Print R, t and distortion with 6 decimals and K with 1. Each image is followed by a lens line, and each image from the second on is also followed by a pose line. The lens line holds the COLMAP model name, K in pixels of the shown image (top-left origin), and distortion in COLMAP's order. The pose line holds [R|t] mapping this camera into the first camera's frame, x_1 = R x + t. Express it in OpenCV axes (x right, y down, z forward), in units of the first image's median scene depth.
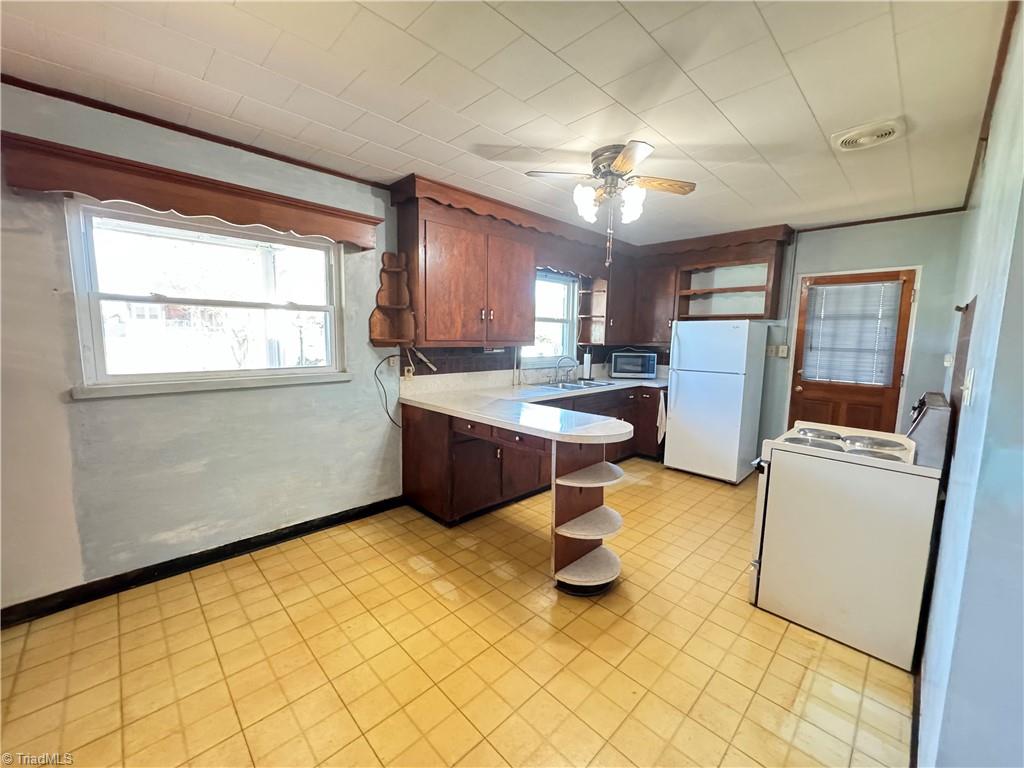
lens RADIAL K [[407.8, 0, 509.1], [0, 407.8, 383.4], [0, 0, 1]] dist [-0.006356, 0.000908]
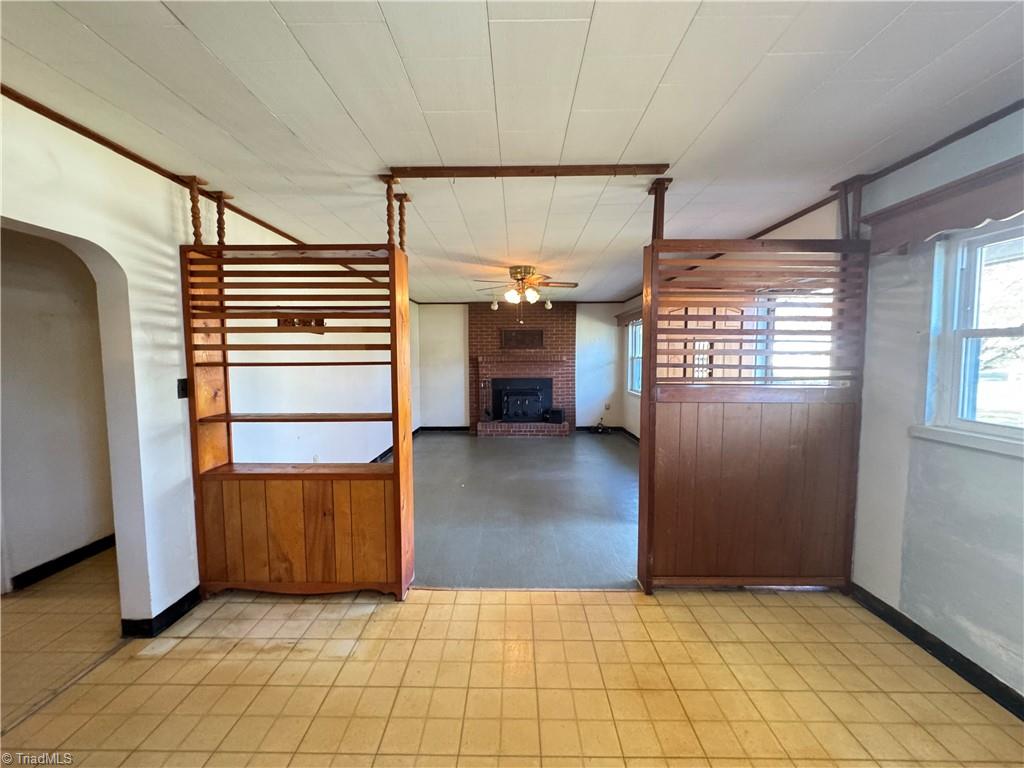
lens RADIAL K [[407.8, 0, 510.9], [0, 407.8, 381.7], [0, 0, 1]] dist [-0.006356, 0.000908]
pose [[-0.708730, 0.031203, -0.704790, 0.244637], [-0.093199, 0.986124, 0.137379, -0.089240], [0.699297, 0.163050, -0.695988, 0.610739]]
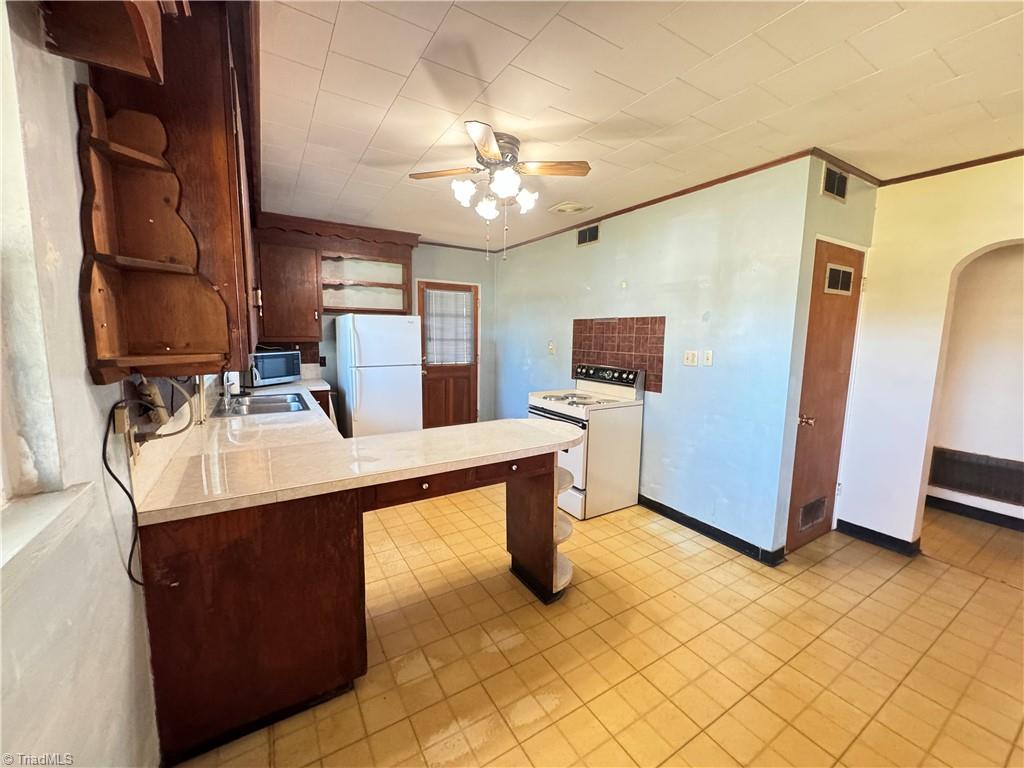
lens RADIAL K [[407.8, 0, 513.2], [0, 407.8, 381.4], [0, 0, 1]] dist [-0.006356, 0.000908]
pose [[0.219013, -0.132135, 0.966734, -0.539375], [0.102392, 0.988430, 0.111904, -0.090338], [-0.970335, 0.074478, 0.230008, 0.590354]]
